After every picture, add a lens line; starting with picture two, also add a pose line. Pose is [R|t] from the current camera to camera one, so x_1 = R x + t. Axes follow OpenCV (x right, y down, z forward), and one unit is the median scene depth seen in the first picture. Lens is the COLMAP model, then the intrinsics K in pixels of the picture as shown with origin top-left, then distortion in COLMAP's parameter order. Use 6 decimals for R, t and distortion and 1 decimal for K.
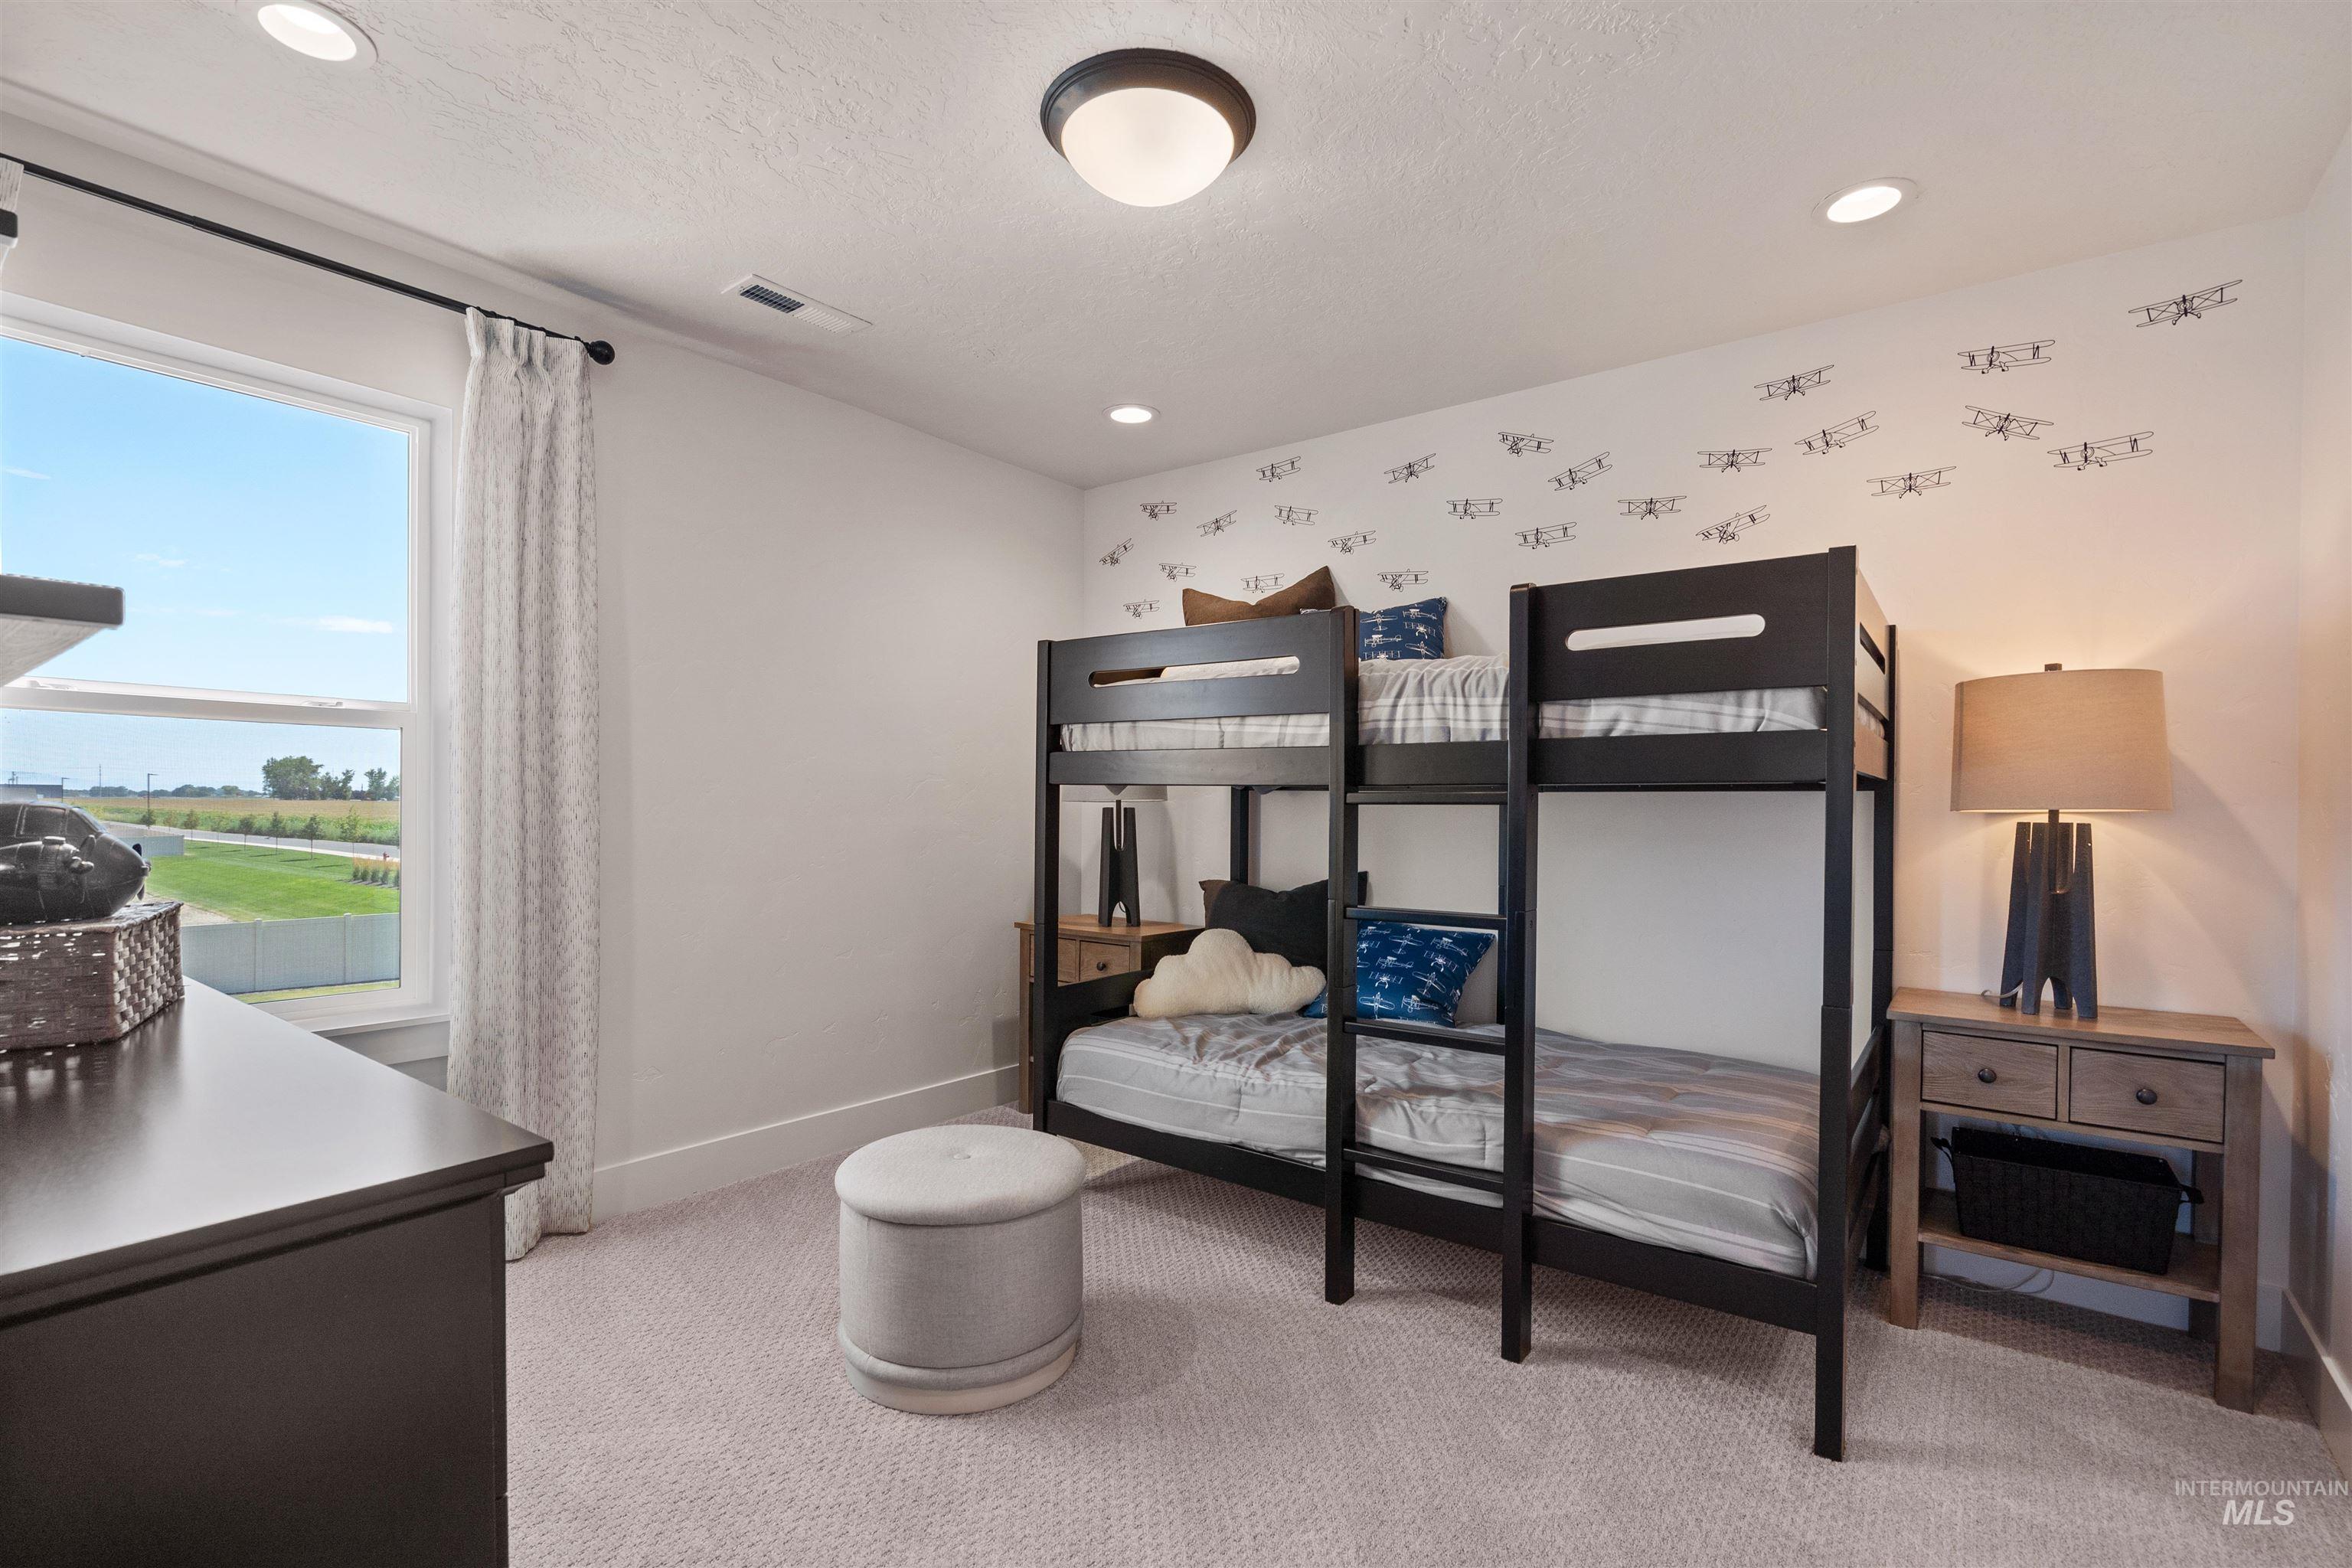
lens RADIAL K [[1077.1, 0, 1184.9], [0, 1077.1, 800.4], [0, 0, 1]] dist [-0.007057, 0.003266]
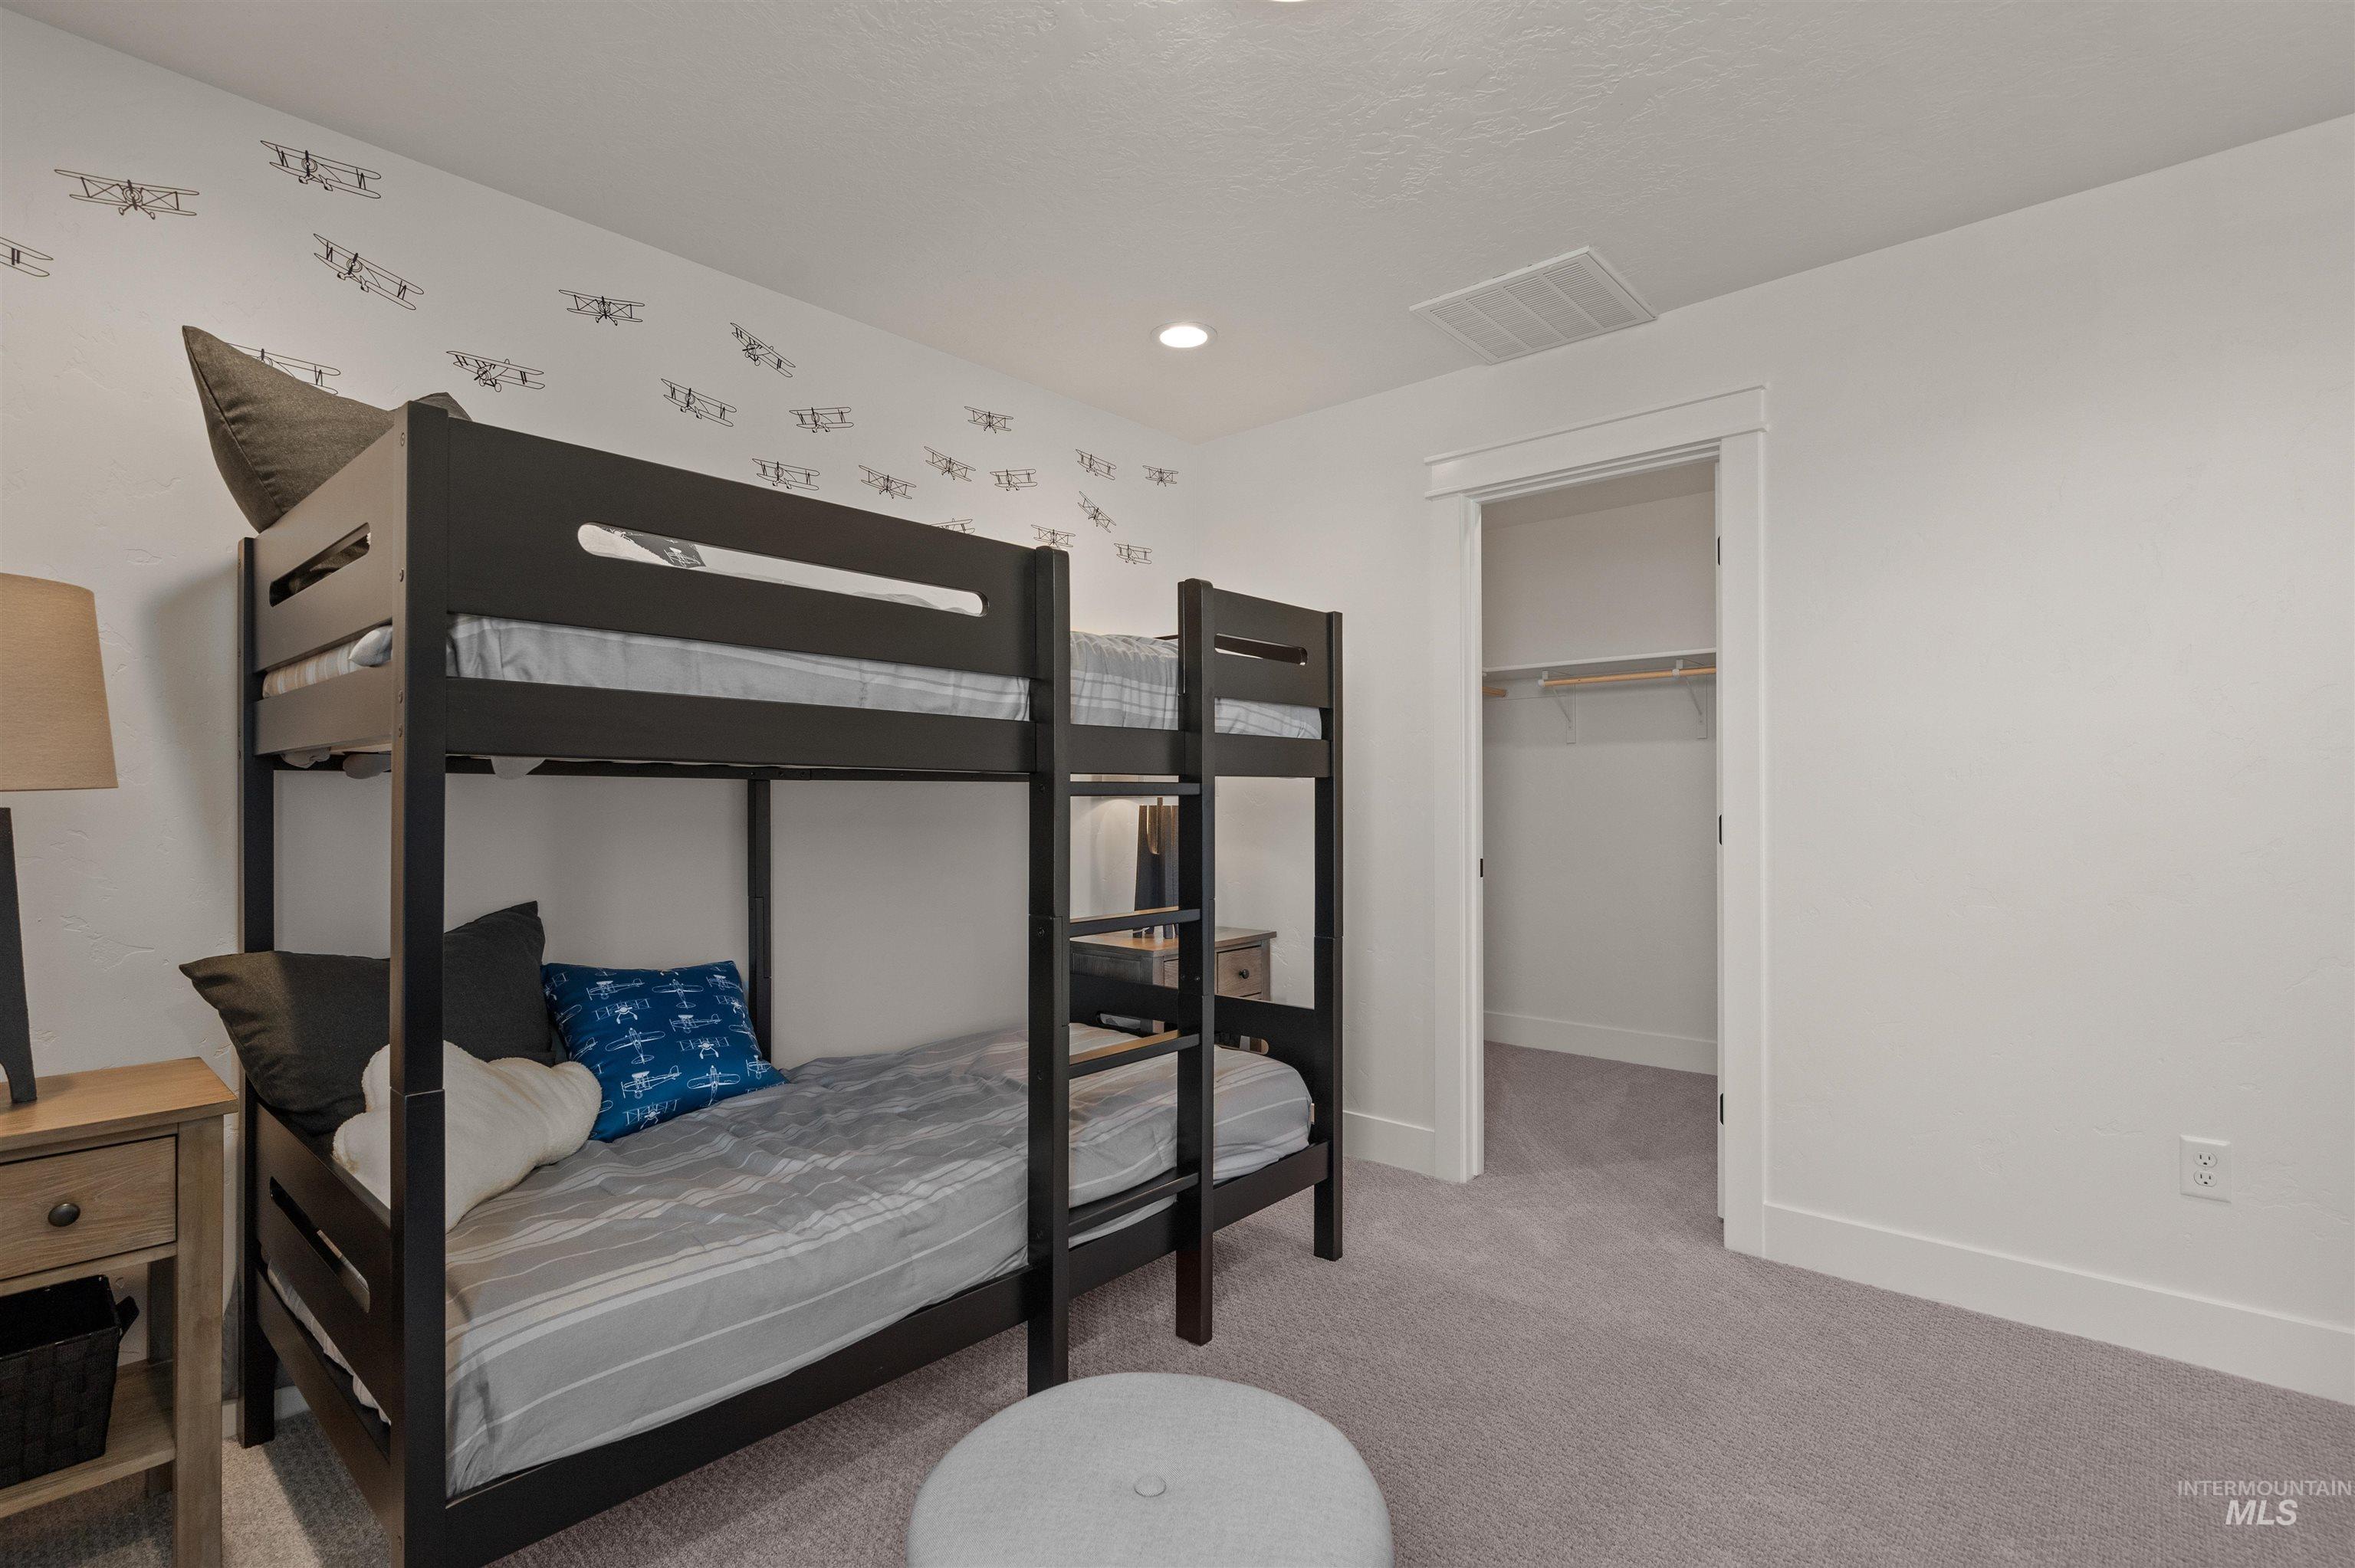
lens RADIAL K [[1078.3, 0, 1184.6], [0, 1078.3, 786.5], [0, 0, 1]] dist [-0.007057, 0.003266]
pose [[0.087360, 0.002646, 0.996173, -0.618300], [-0.001498, 0.999996, -0.002525, -0.001293], [-0.996176, -0.001271, 0.087364, 0.803240]]
